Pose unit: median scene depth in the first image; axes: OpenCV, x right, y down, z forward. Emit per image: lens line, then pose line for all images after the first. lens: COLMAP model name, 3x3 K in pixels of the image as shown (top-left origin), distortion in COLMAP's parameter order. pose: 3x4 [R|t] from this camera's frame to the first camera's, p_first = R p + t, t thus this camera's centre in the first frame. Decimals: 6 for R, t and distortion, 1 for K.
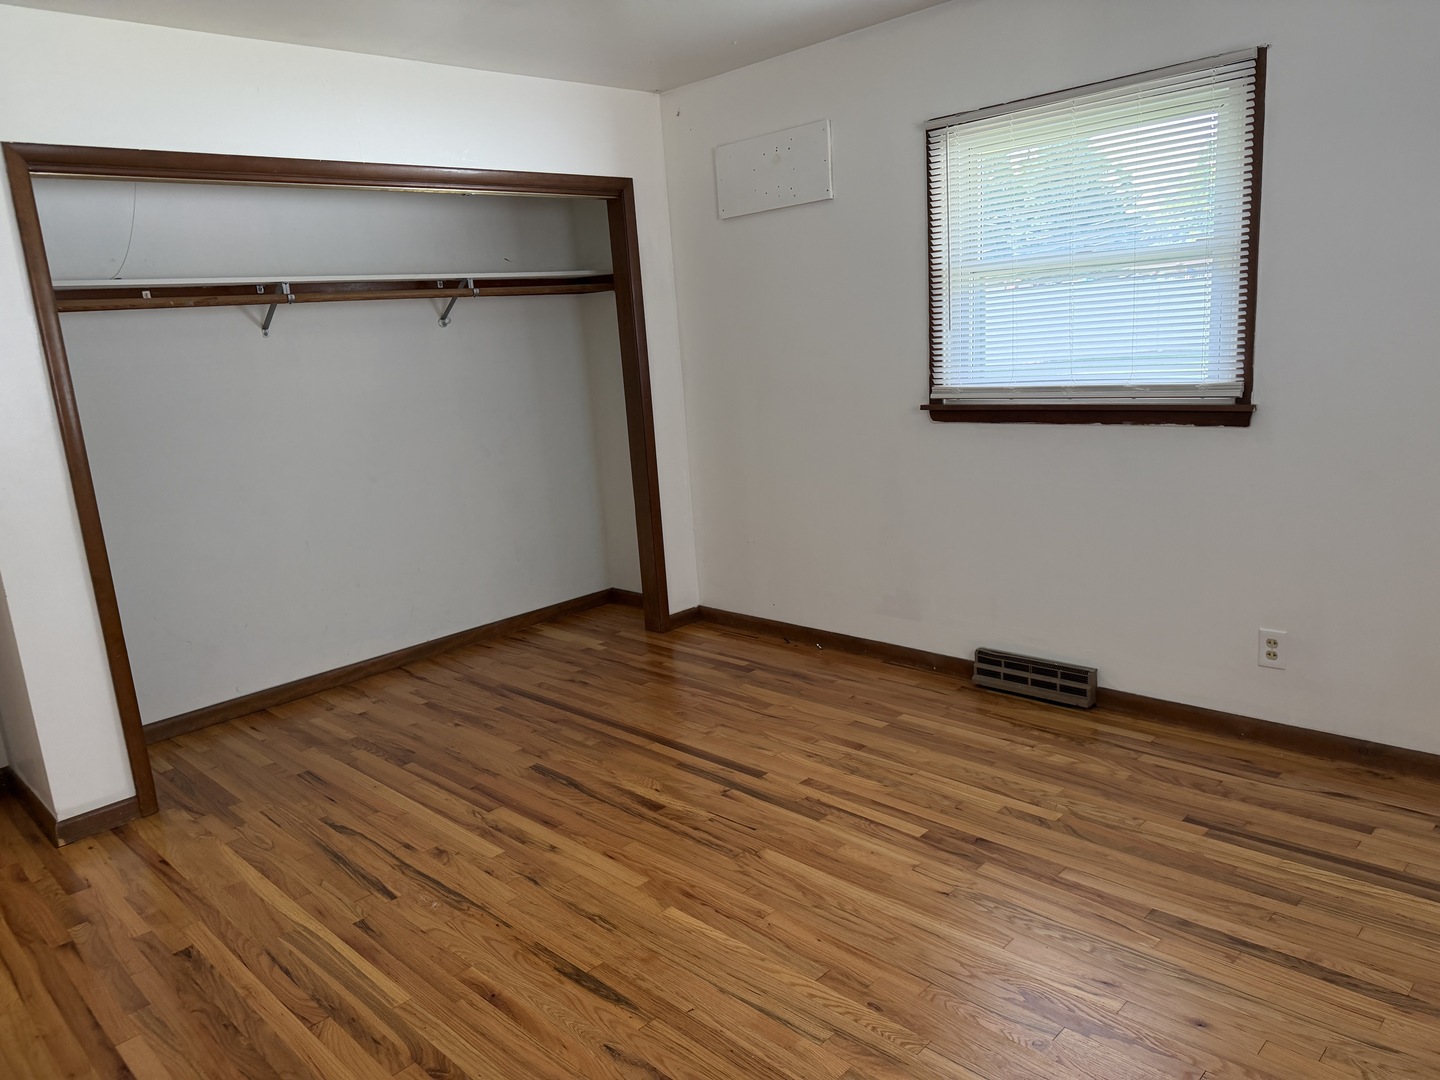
lens RADIAL K [[1000.7, 0, 725.4], [0, 1000.7, 545.4], [0, 0, 1]] dist [0.092032, -0.127596]
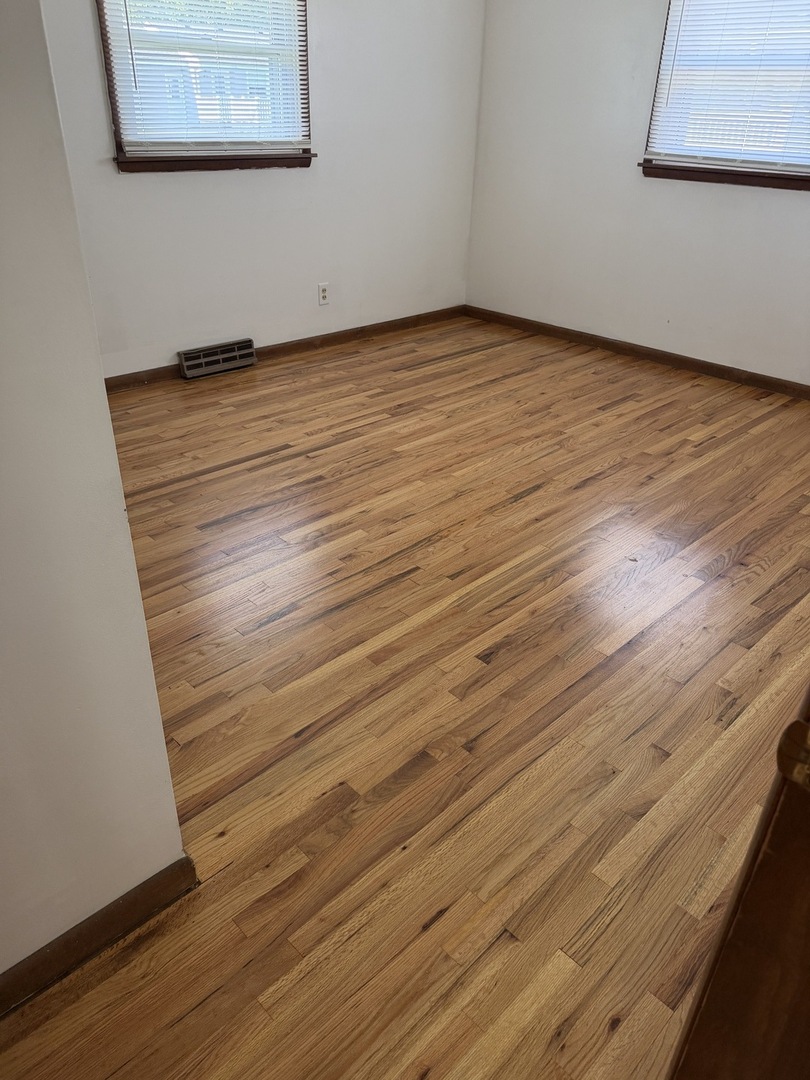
lens RADIAL K [[750.5, 0, 397.8], [0, 750.5, 537.1], [0, 0, 1]] dist [0.092032, -0.127596]
pose [[0.026579, -0.434360, 0.900347, -1.007427], [0.181820, 0.887743, 0.422912, -0.076626], [-0.982973, 0.152460, 0.102571, 0.805639]]
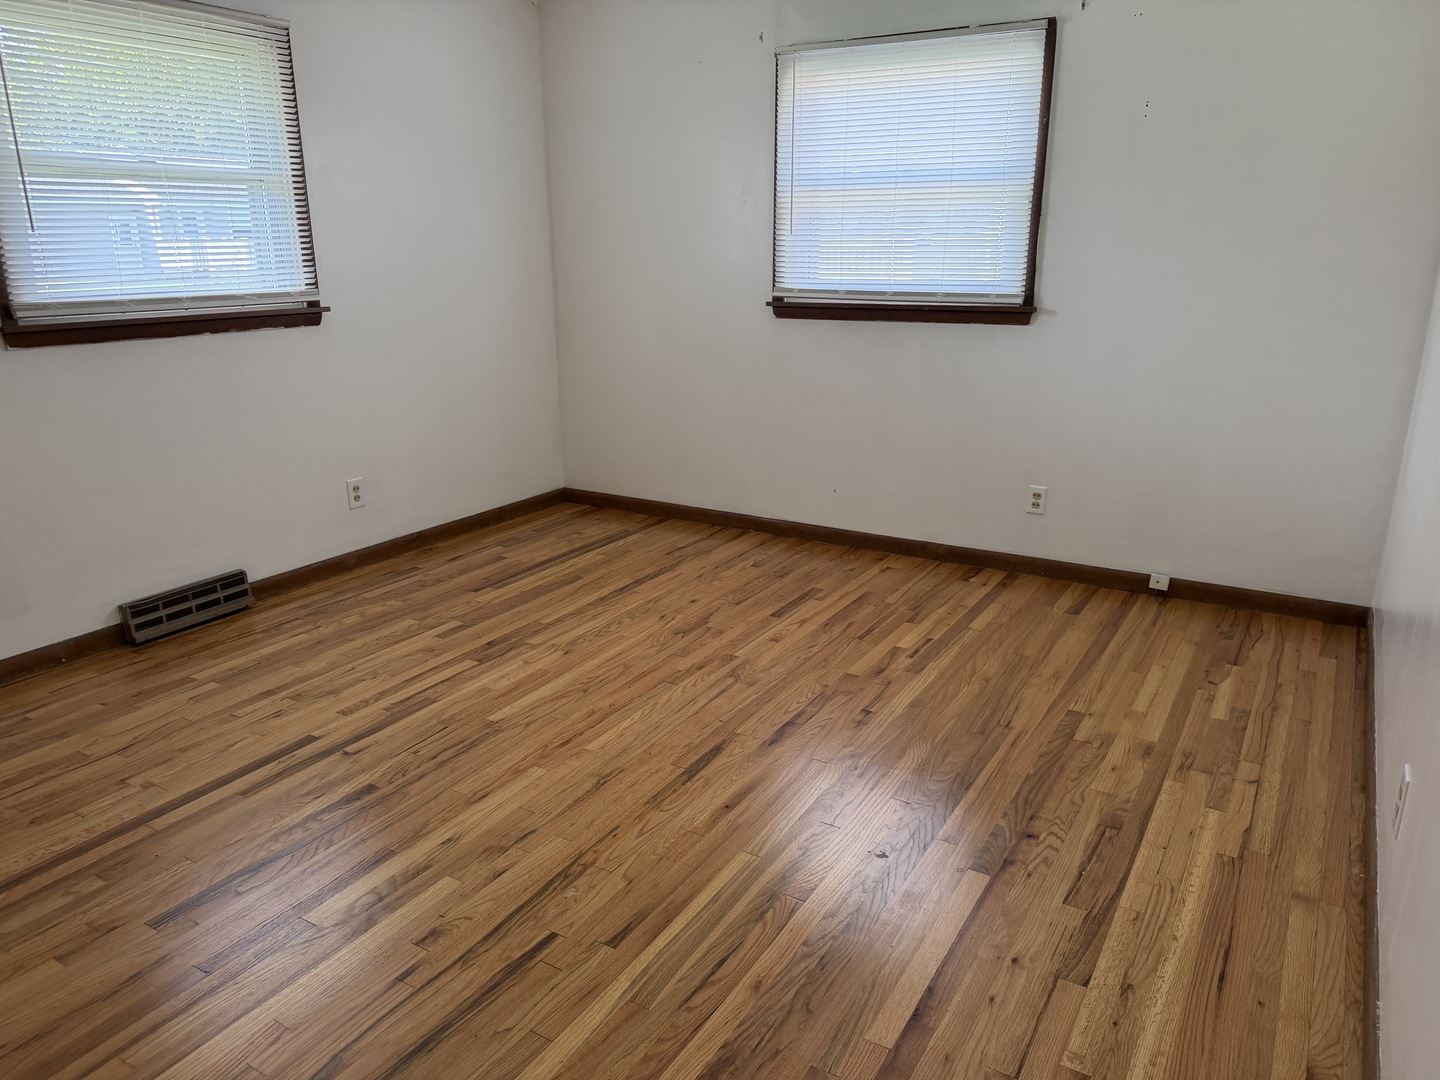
lens RADIAL K [[1000.7, 0, 721.6], [0, 1000.7, 550.4], [0, 0, 1]] dist [0.092032, -0.127596]
pose [[-0.231183, -0.219073, 0.947925, -0.881201], [0.220273, 0.937233, 0.270323, -0.084636], [-0.947646, 0.271297, -0.168417, 0.812976]]
